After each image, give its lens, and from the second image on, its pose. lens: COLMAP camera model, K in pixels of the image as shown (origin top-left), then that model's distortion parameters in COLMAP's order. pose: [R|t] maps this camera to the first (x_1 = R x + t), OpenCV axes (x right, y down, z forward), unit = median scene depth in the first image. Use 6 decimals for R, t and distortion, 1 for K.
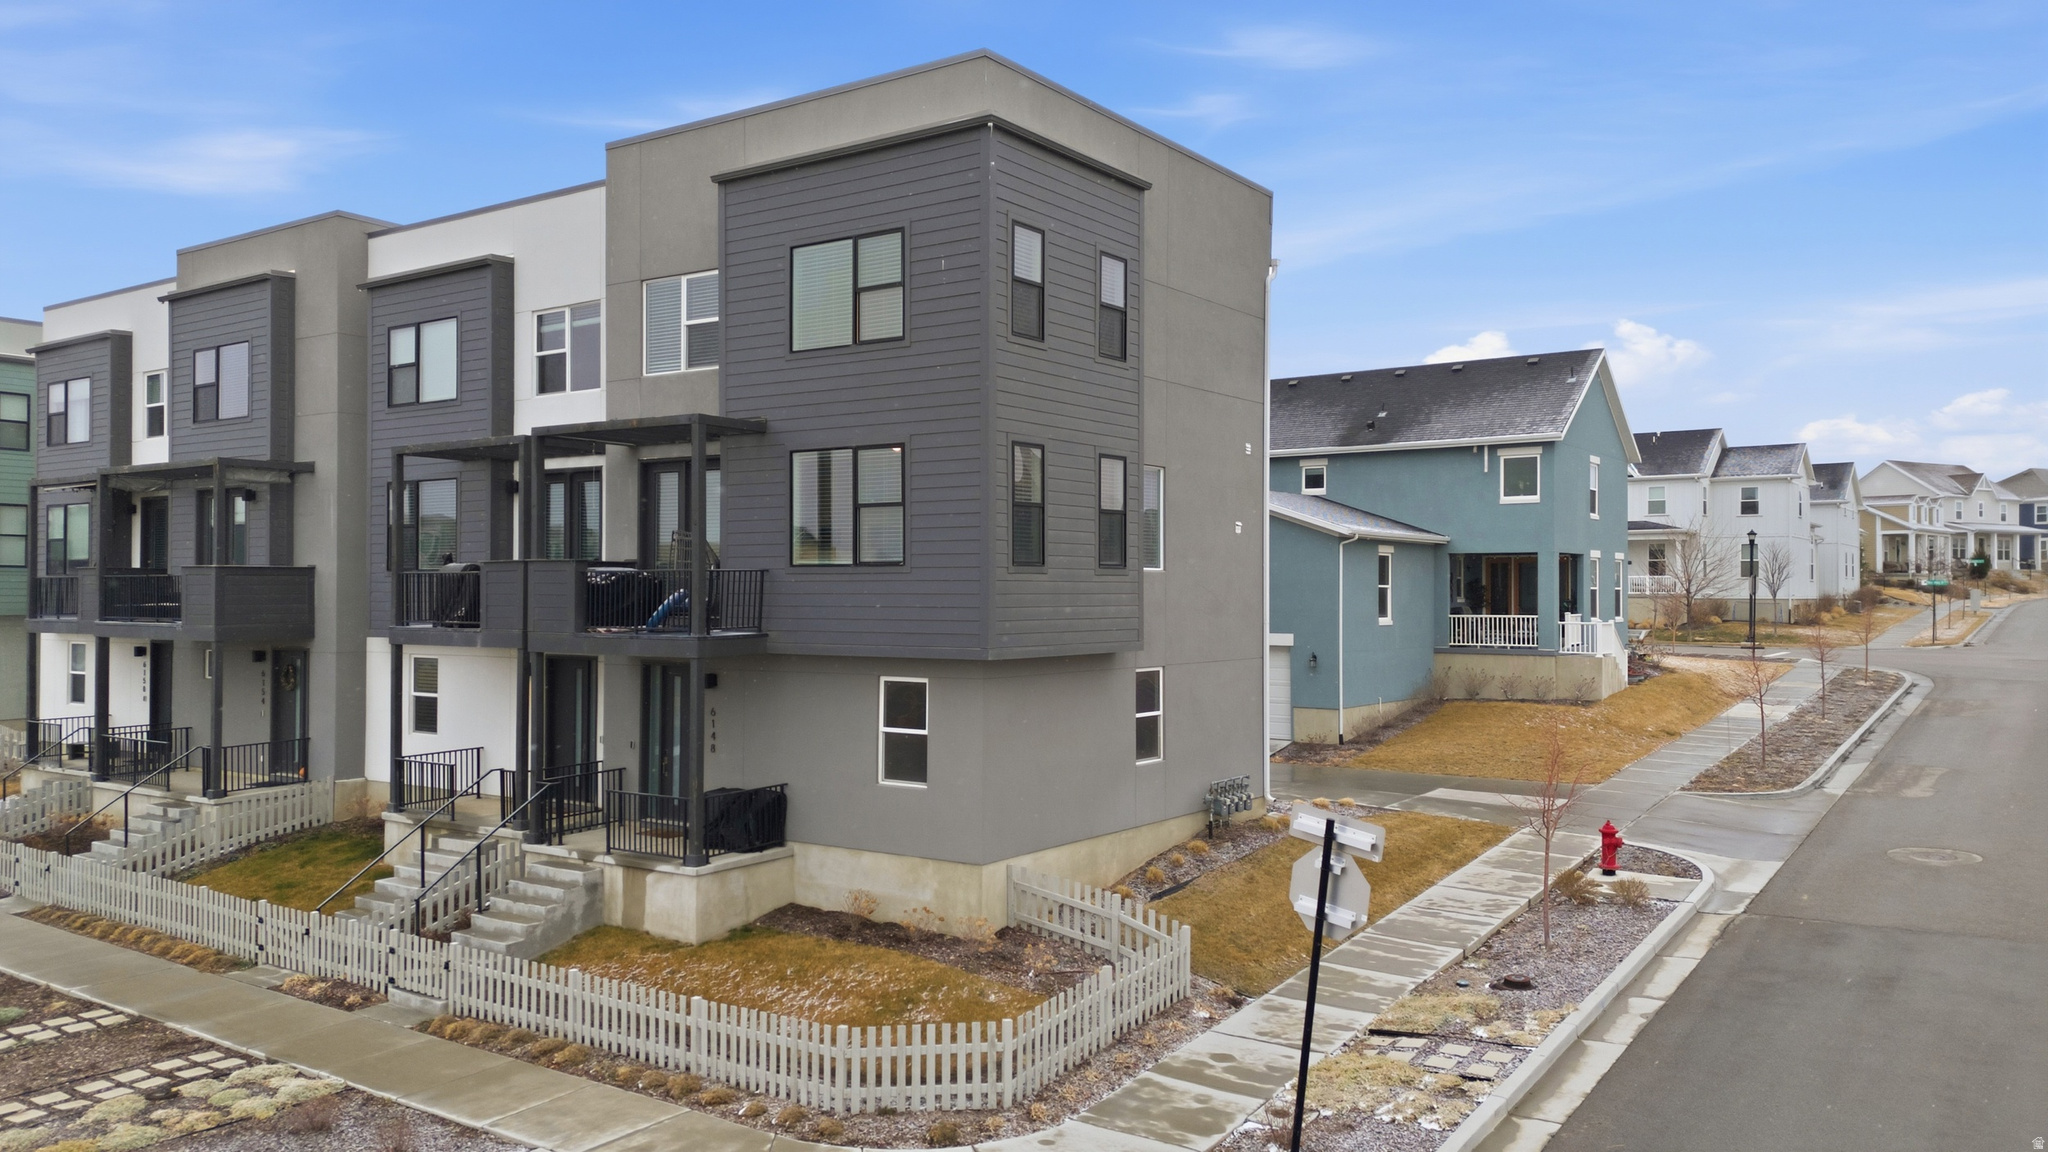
lens RADIAL K [[1483.8, 0, 1022.9], [0, 1483.8, 588.3], [0, 0, 1]] dist [0.089836, -0.076365]
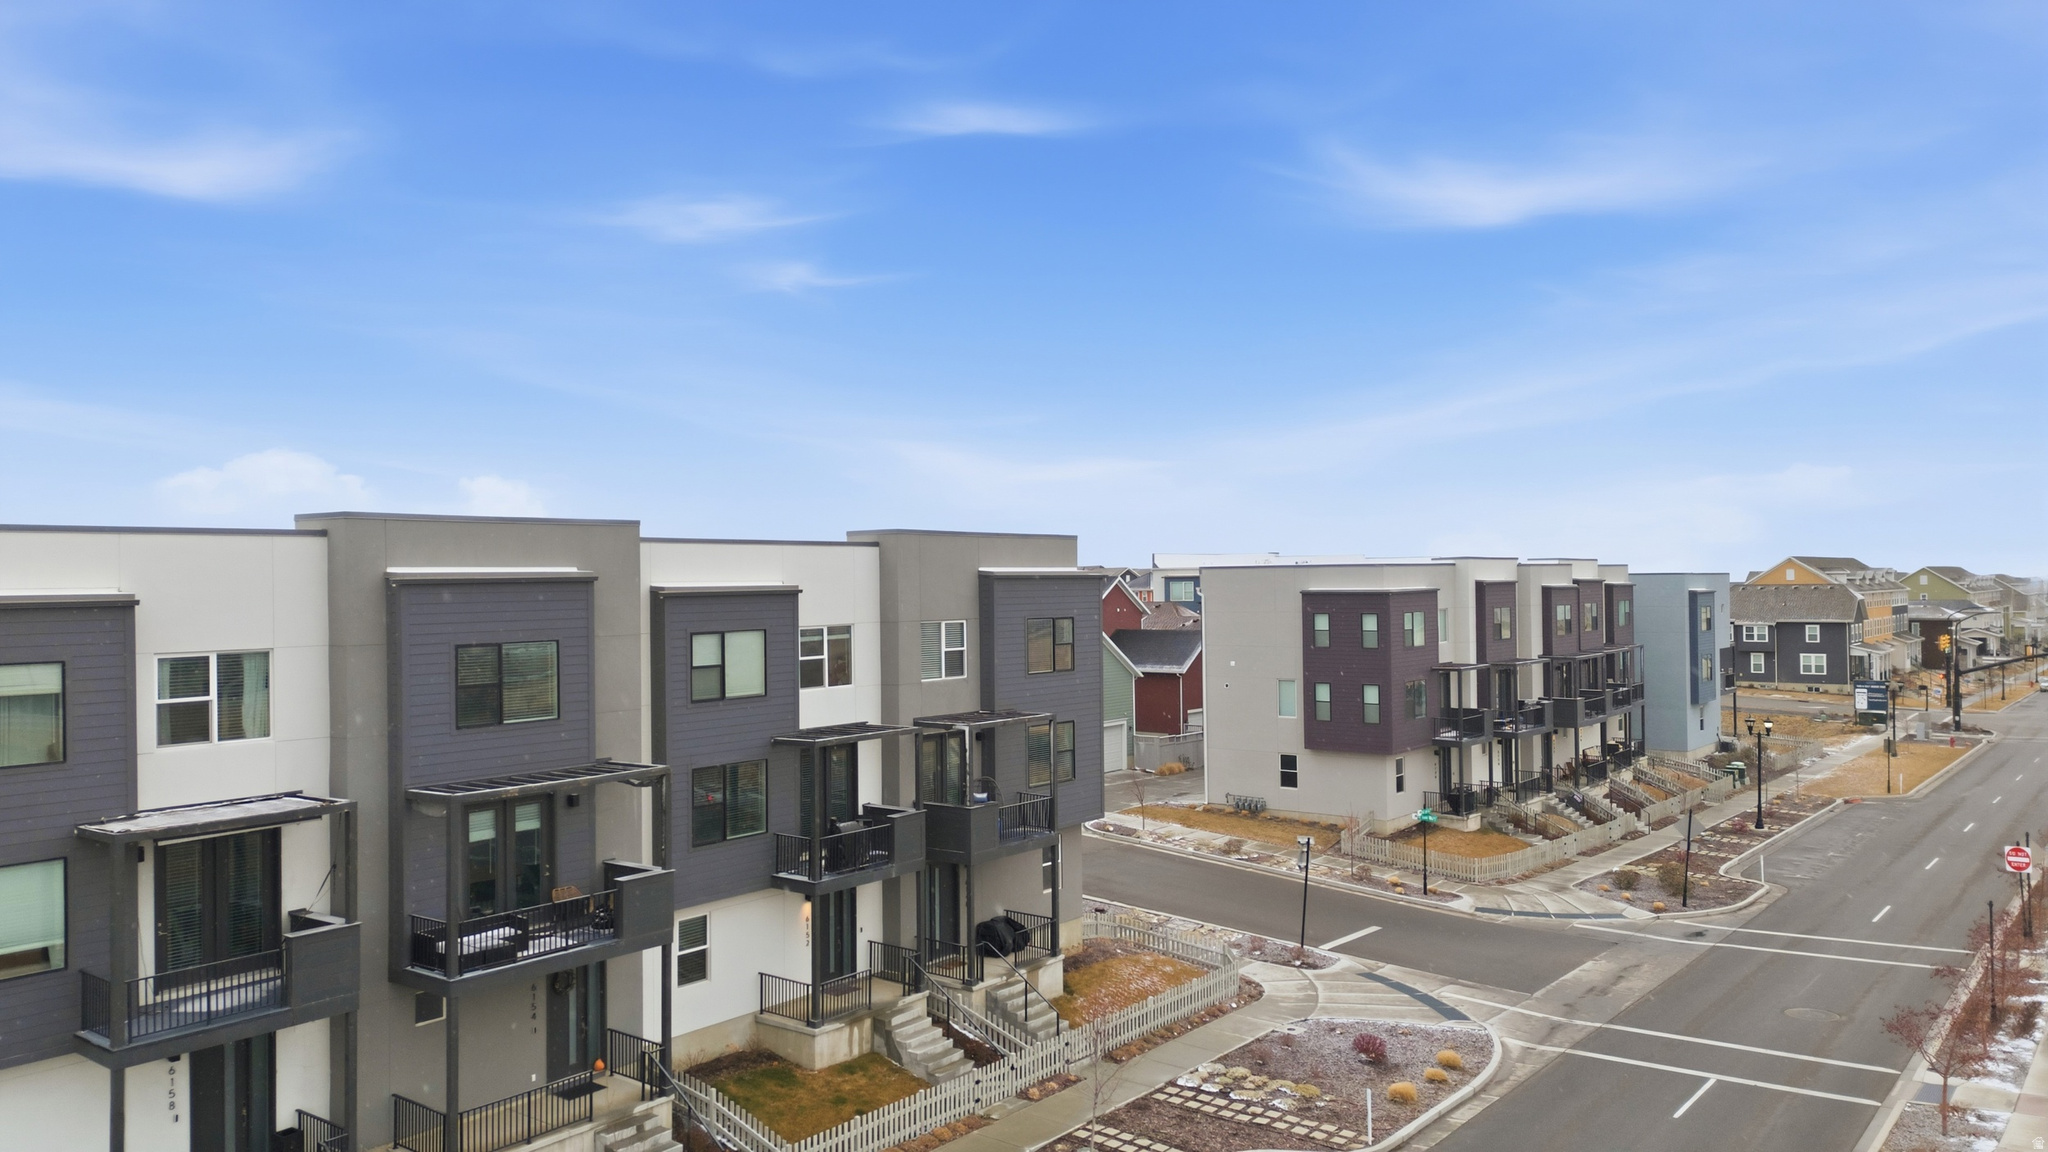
lens RADIAL K [[1483.8, 0, 1022.9], [0, 1483.8, 588.3], [0, 0, 1]] dist [0.089836, -0.076365]
pose [[0.046789, -0.006972, 0.998880, -2.025029], [0.007542, 0.999950, 0.006626, -0.280597], [-0.998876, 0.007223, 0.046839, 0.916610]]
